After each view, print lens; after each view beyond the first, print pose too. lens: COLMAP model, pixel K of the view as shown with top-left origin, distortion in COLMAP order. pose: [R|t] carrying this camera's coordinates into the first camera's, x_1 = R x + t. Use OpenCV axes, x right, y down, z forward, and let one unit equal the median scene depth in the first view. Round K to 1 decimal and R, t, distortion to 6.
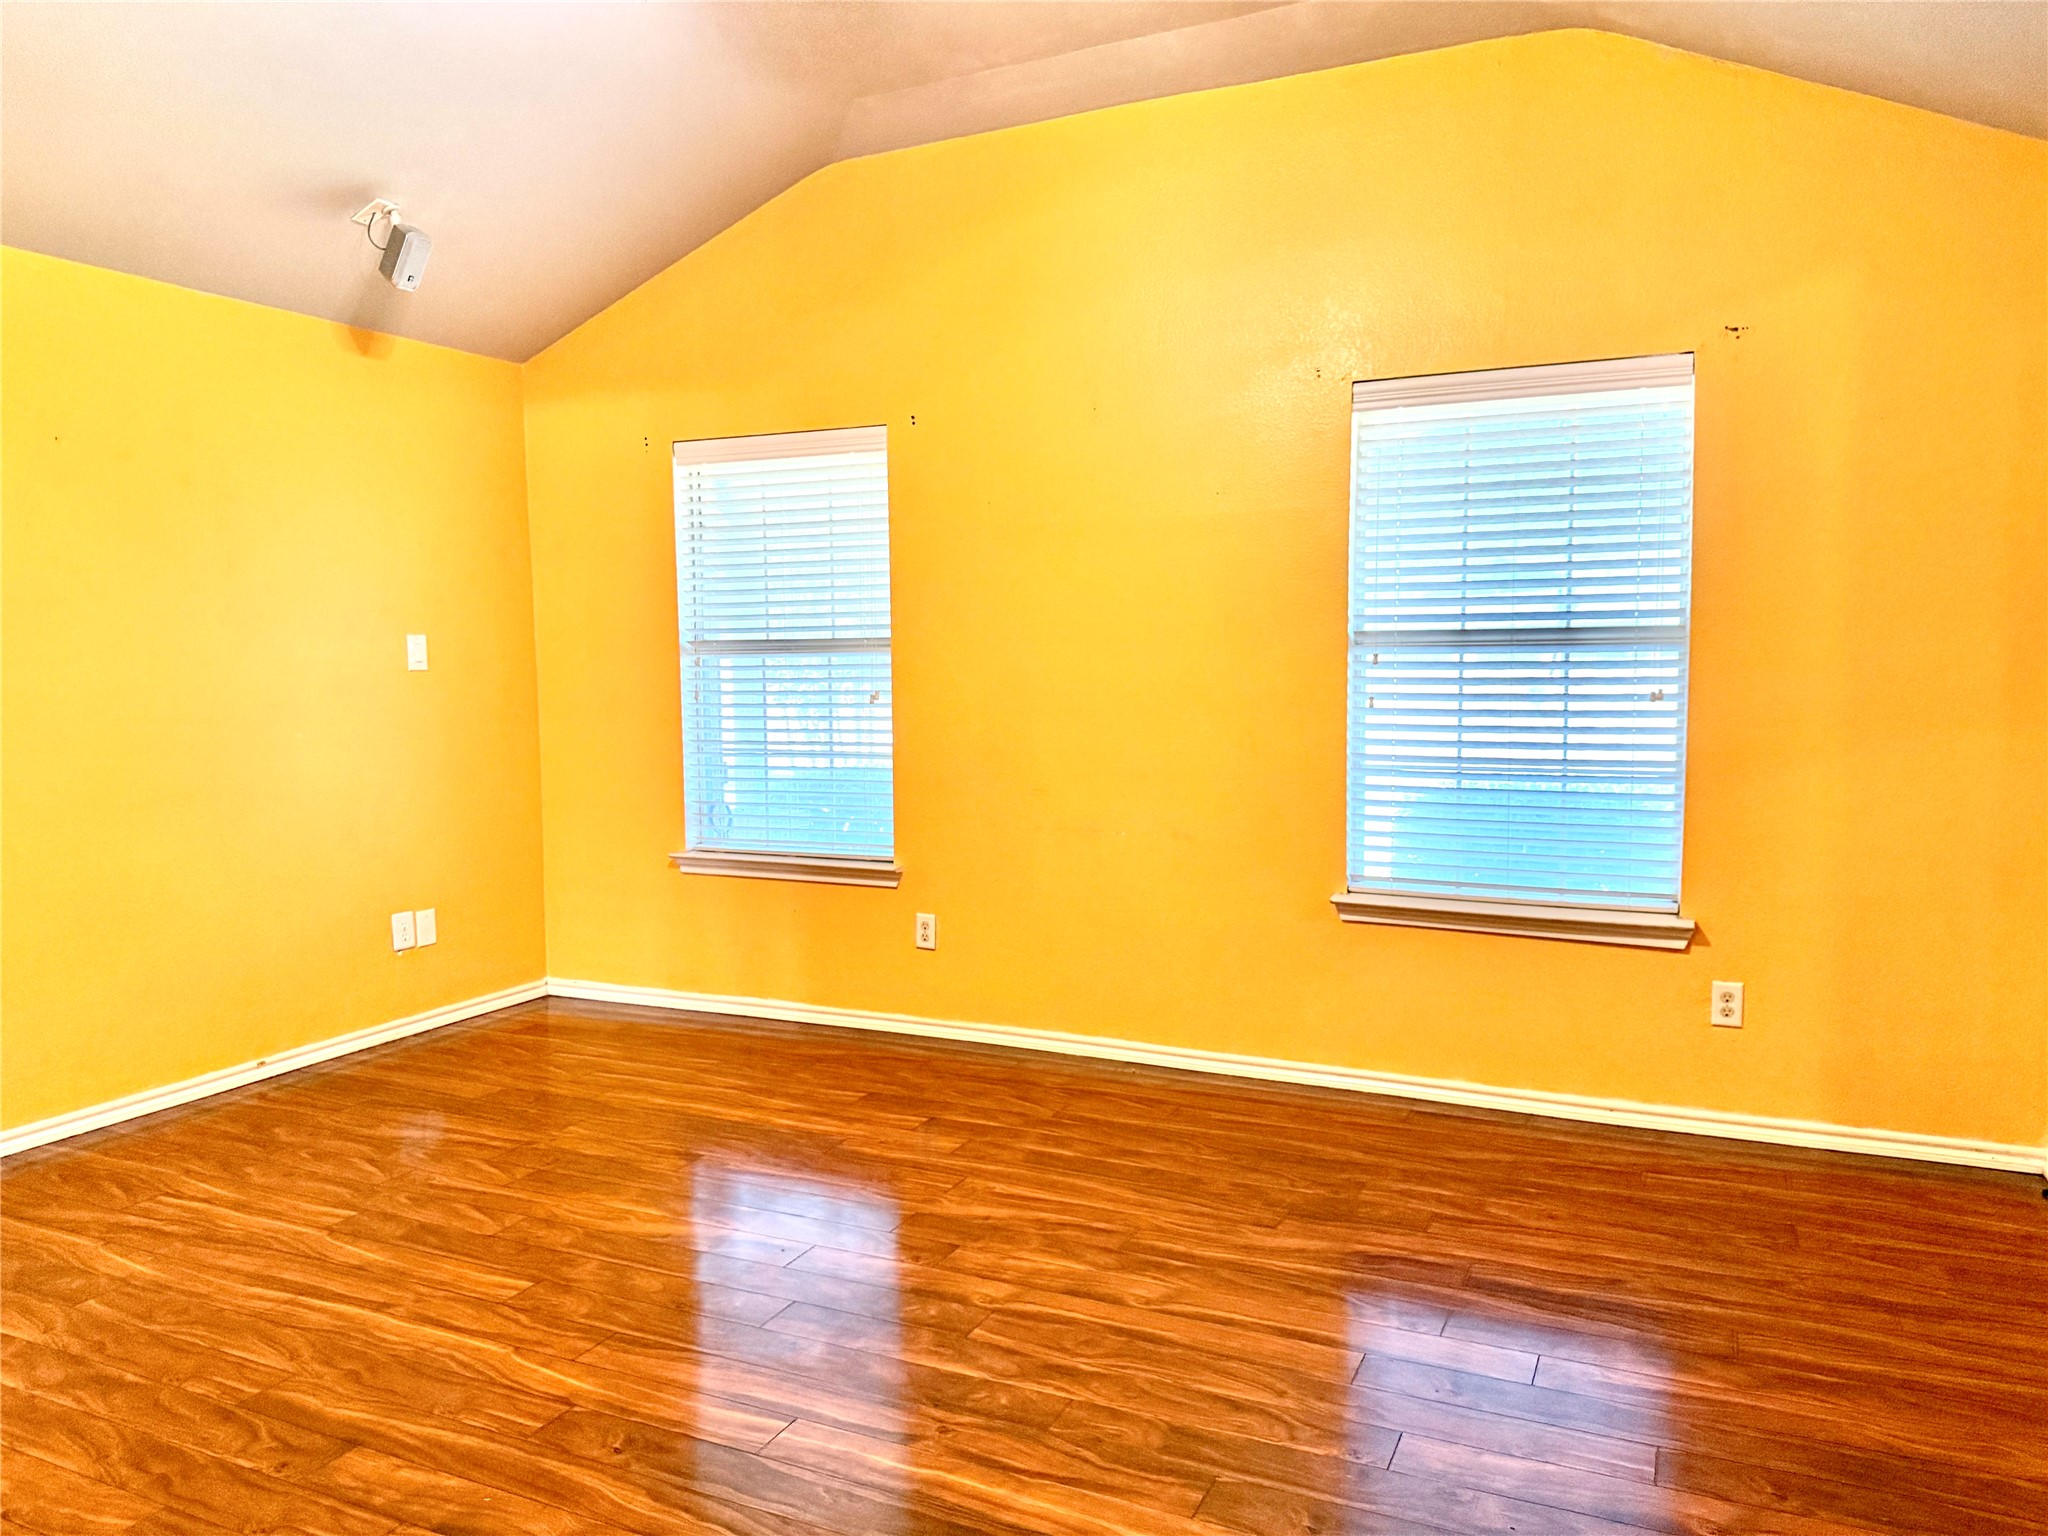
lens RADIAL K [[1438.2, 0, 1014.5], [0, 1438.2, 772.3], [0, 0, 1]] dist [0.071449, -0.077611]
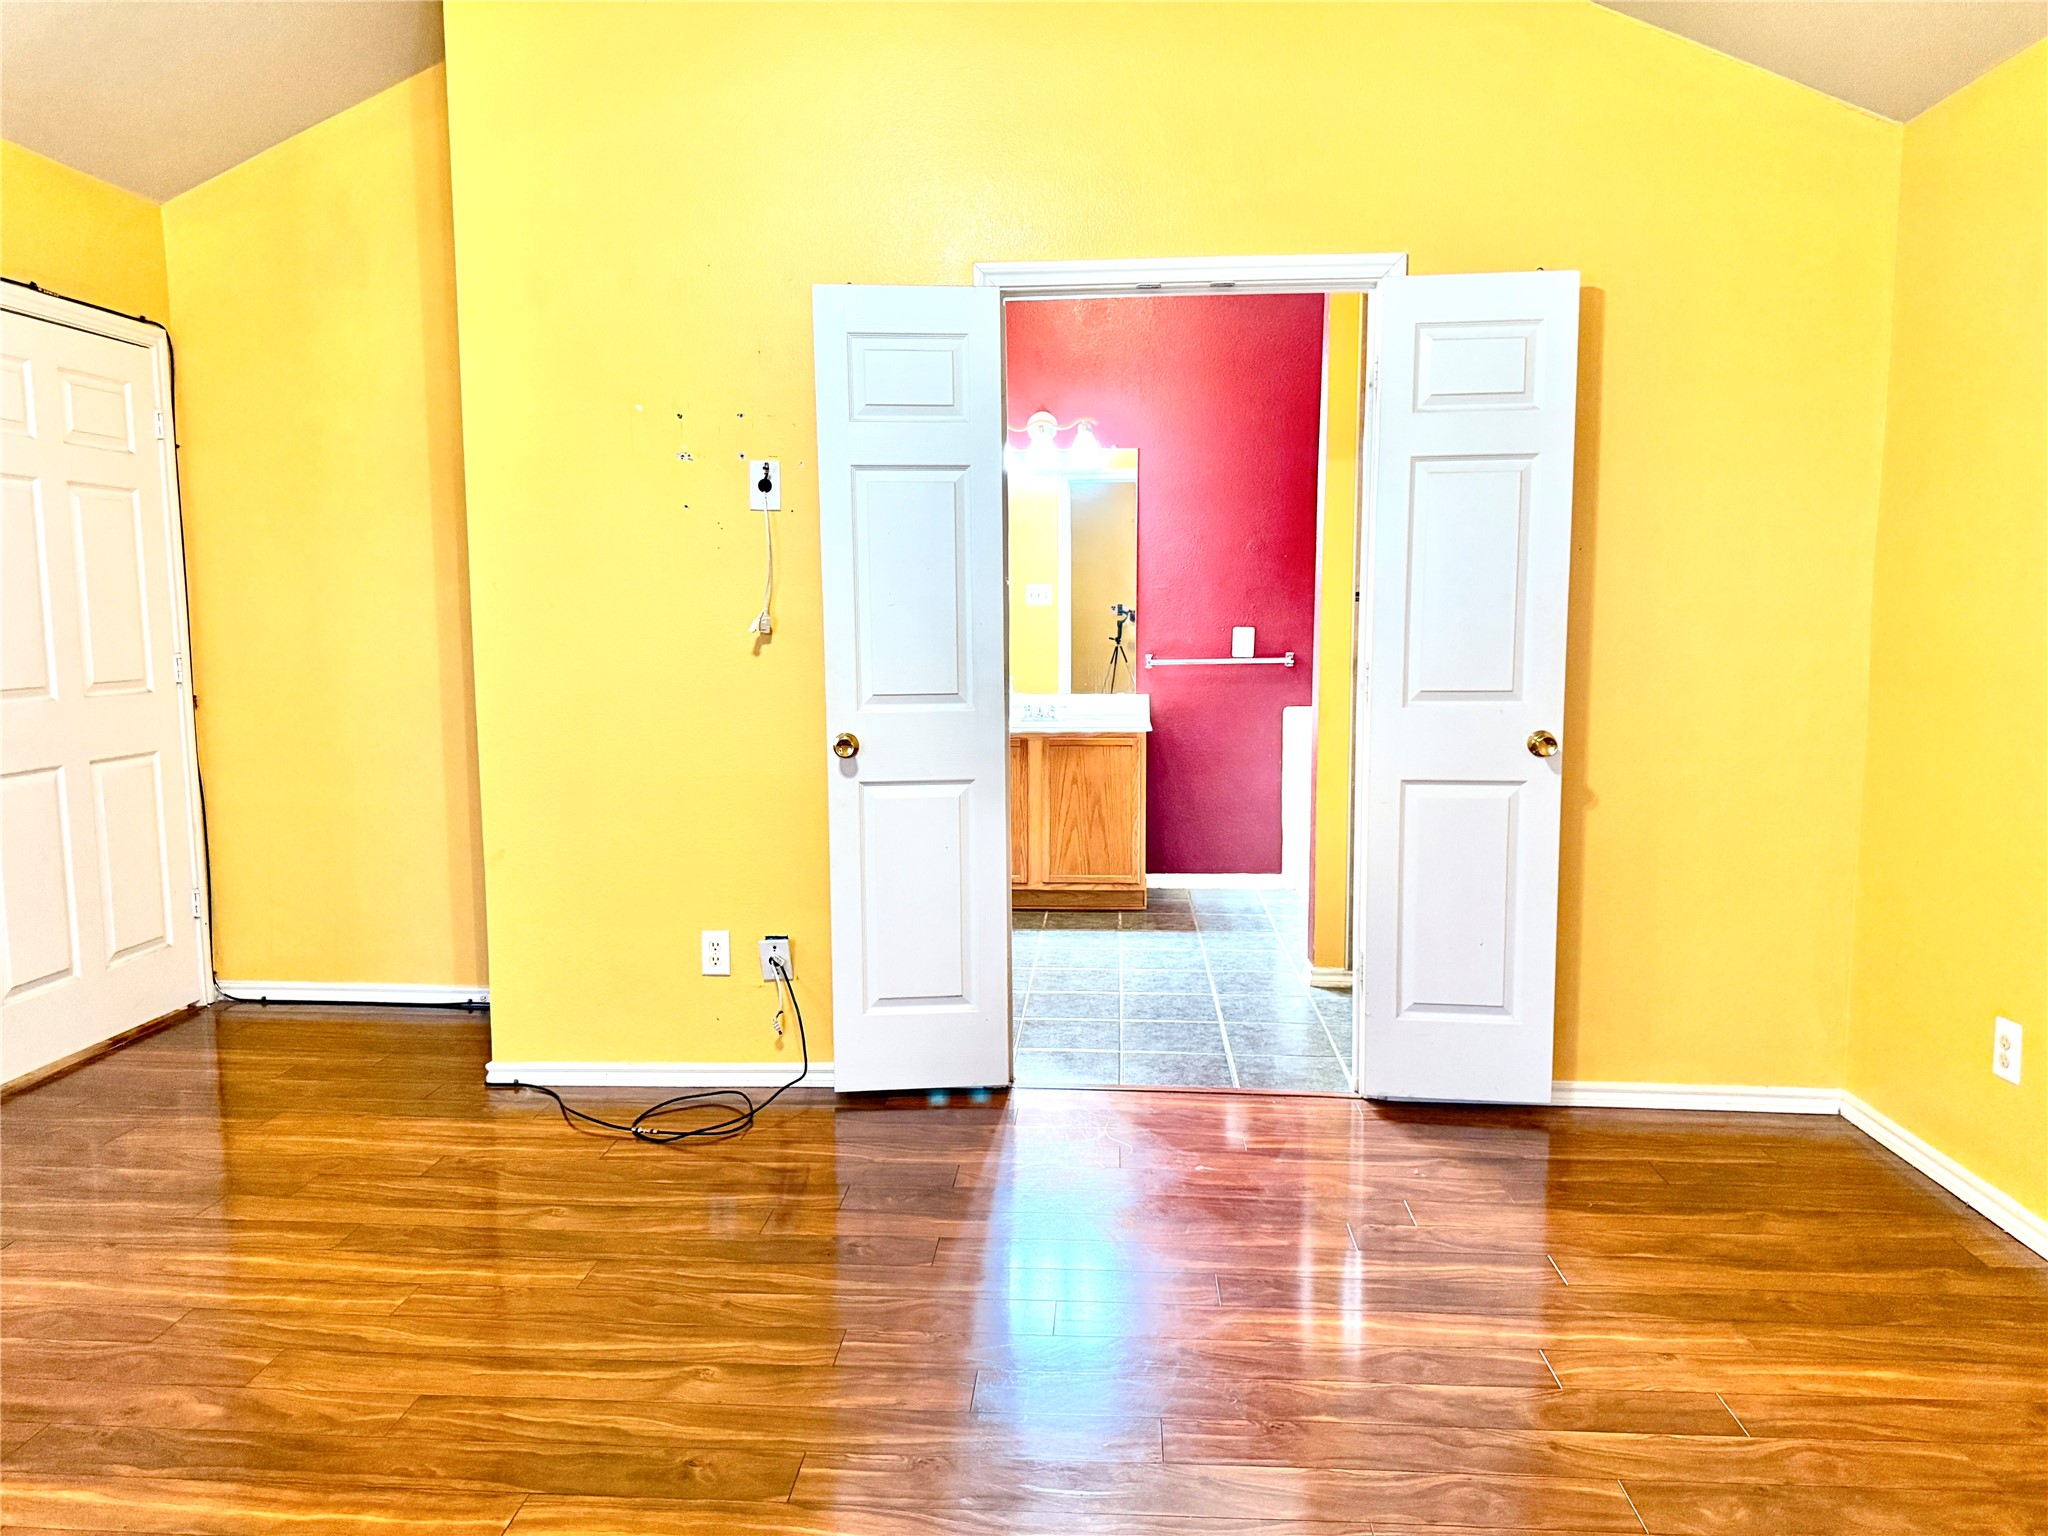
lens RADIAL K [[1479.4, 0, 1024.0], [0, 1479.4, 768.0], [0, 0, 1]] dist [0.074213, -0.081529]
pose [[-0.931060, 0.059823, -0.359927, -0.101769], [-0.013479, 0.980154, 0.197776, -0.100857], [0.364616, 0.188993, -0.911777, 1.226694]]
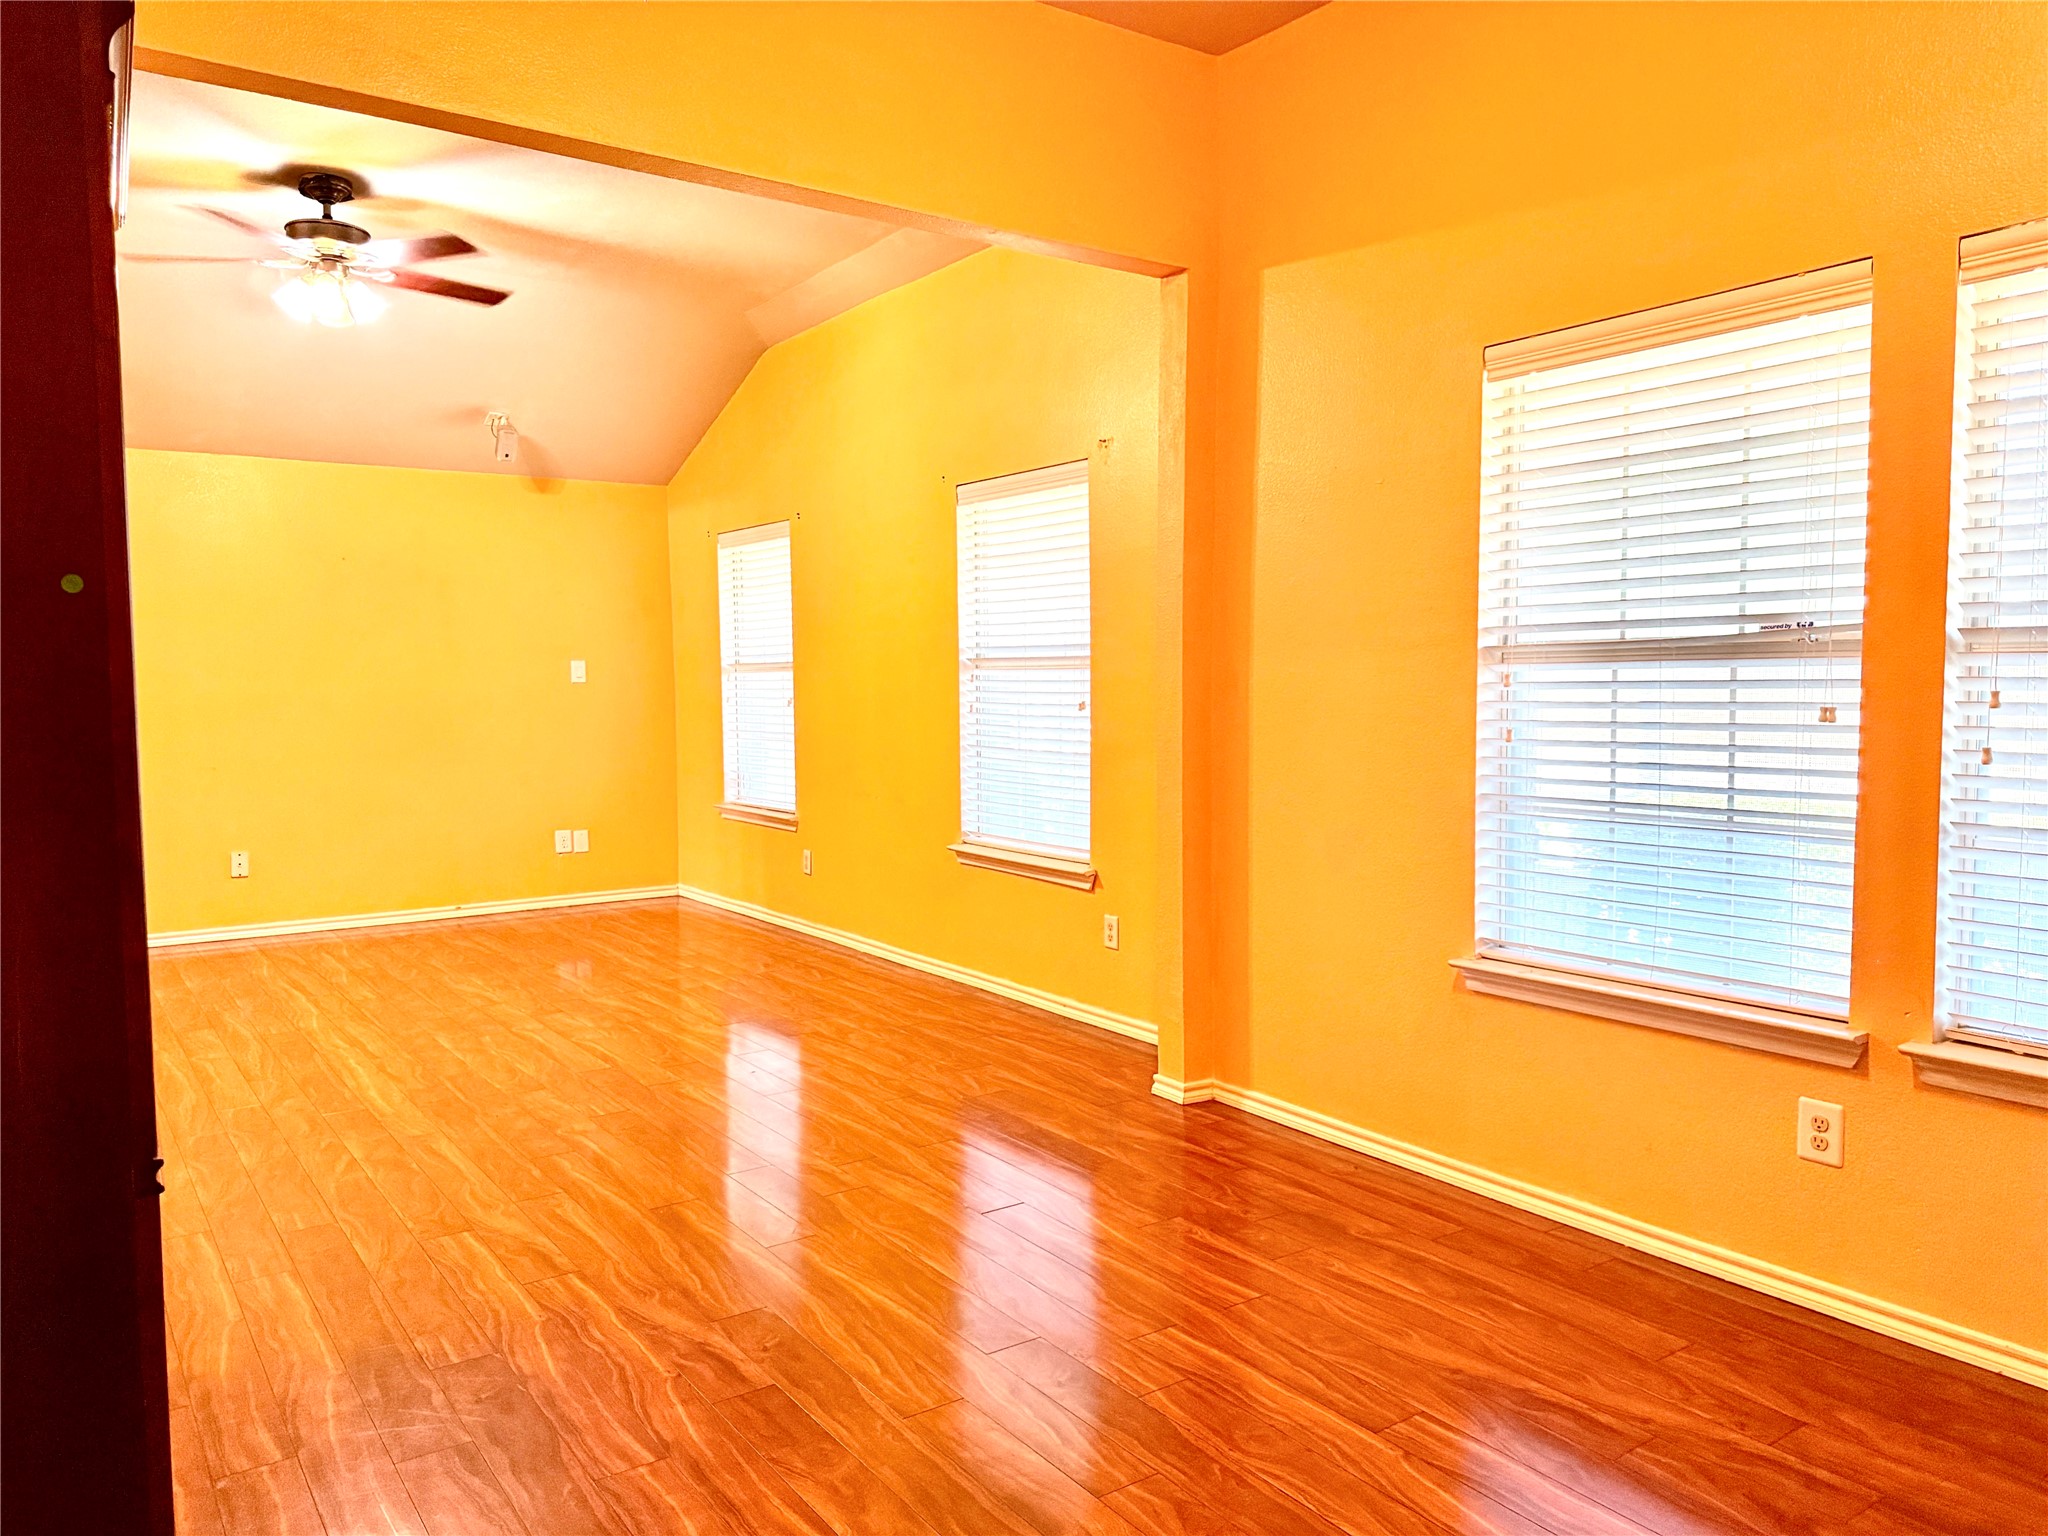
lens RADIAL K [[1438.2, 0, 1014.5], [0, 1438.2, 772.3], [0, 0, 1]] dist [0.071449, -0.077611]
pose [[0.868076, 0.034616, -0.495223, 1.142971], [-0.039220, 0.999230, 0.001098, 0.012896], [0.494880, 0.018470, 0.868765, -0.229909]]
